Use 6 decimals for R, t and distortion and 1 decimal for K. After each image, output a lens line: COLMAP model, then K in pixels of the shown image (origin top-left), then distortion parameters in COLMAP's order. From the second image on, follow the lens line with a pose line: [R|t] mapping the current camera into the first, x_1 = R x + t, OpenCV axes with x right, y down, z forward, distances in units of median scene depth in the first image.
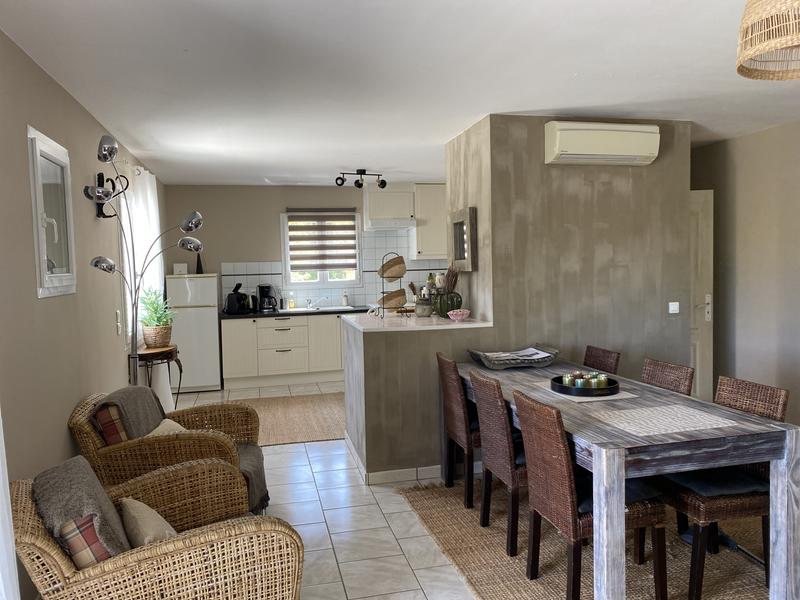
lens RADIAL K [[617.0, 0, 403.8], [0, 617.0, 297.9], [0, 0, 1]] dist [0.067854, -0.074893]
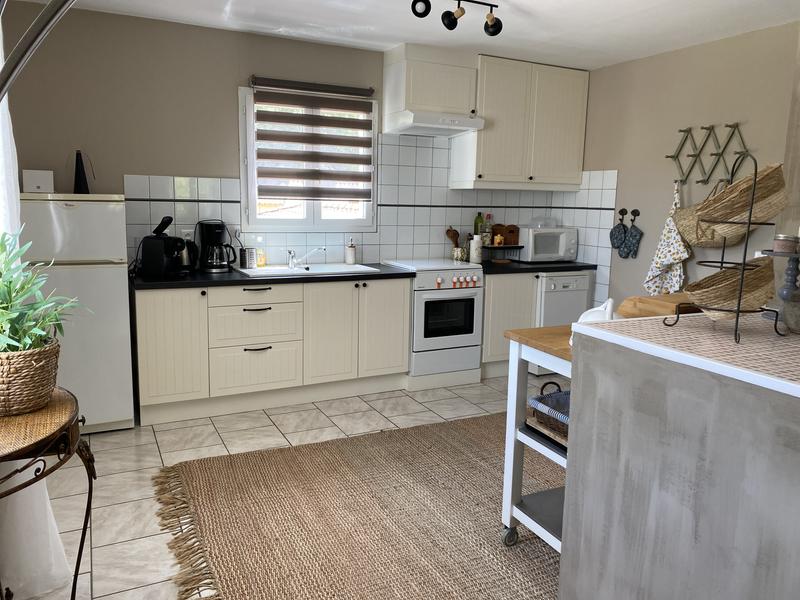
lens RADIAL K [[617.0, 0, 396.0], [0, 617.0, 305.5], [0, 0, 1]] dist [0.067854, -0.074893]
pose [[0.974617, 0.010188, 0.223645, -0.187858], [-0.035754, 0.993226, 0.110566, -0.013939], [-0.221003, -0.115755, 0.968379, 0.439037]]
